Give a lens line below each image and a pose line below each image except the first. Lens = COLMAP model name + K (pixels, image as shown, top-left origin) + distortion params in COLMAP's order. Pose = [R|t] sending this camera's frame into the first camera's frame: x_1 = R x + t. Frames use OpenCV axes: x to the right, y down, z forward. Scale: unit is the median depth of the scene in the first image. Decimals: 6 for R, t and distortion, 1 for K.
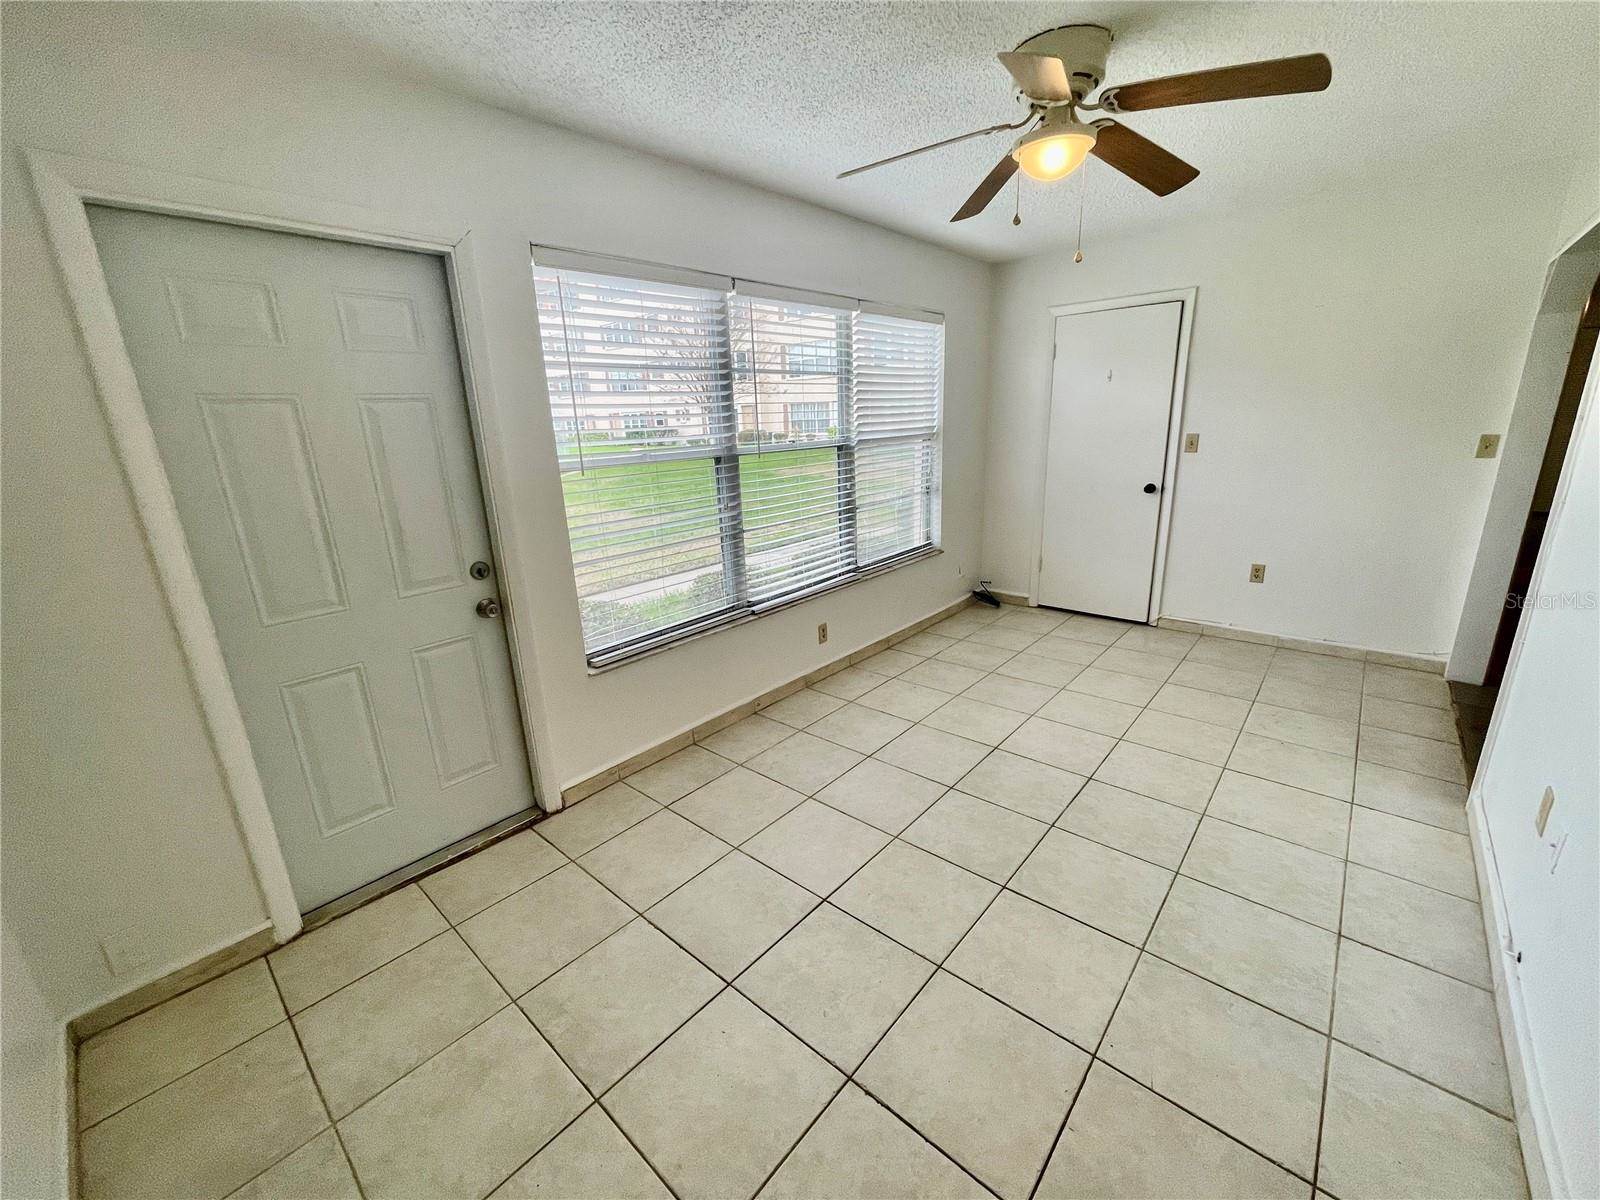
lens RADIAL K [[647.7, 0, 786.4], [0, 647.7, 607.6], [0, 0, 1]] dist [-0.003762, -0.000197]
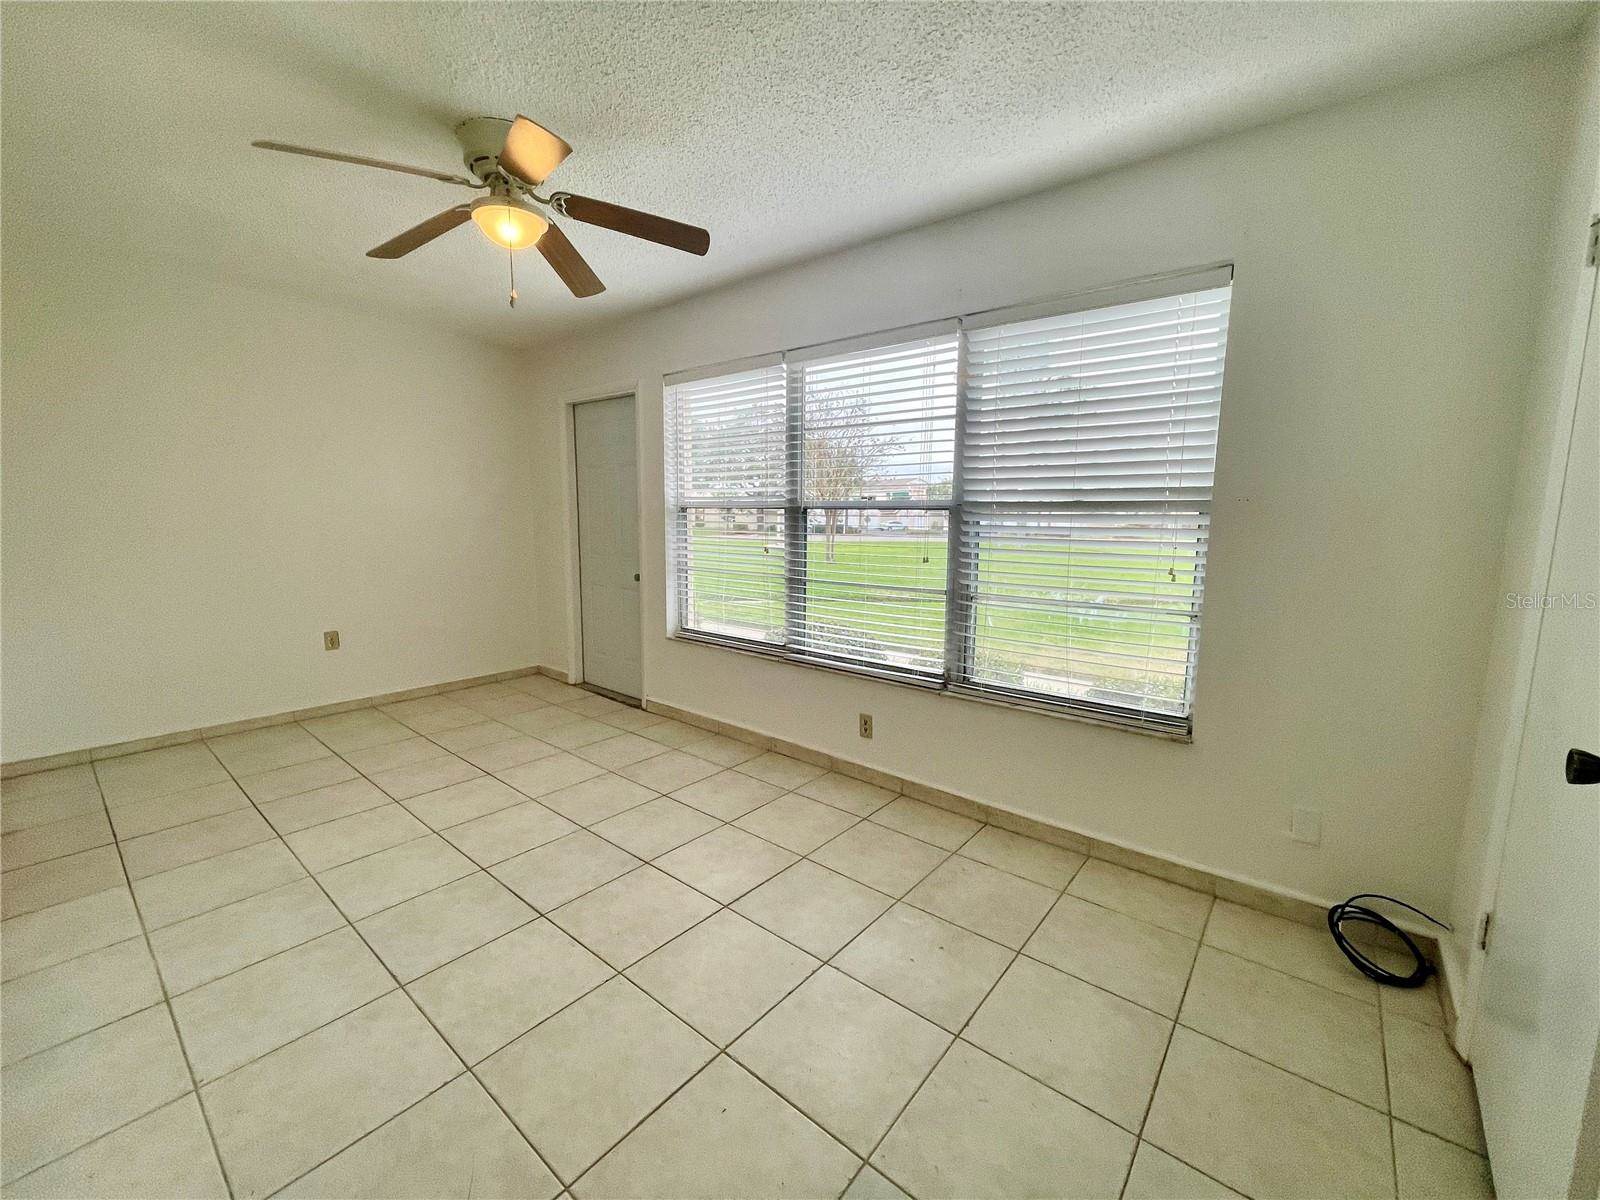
lens RADIAL K [[647.7, 0, 792.2], [0, 647.7, 590.7], [0, 0, 1]] dist [-0.003762, -0.000197]
pose [[0.035737, 0.169126, -0.984946, 0.937121], [-0.285715, 0.946167, 0.152101, -0.248742], [0.957648, 0.275978, 0.082135, 0.884214]]
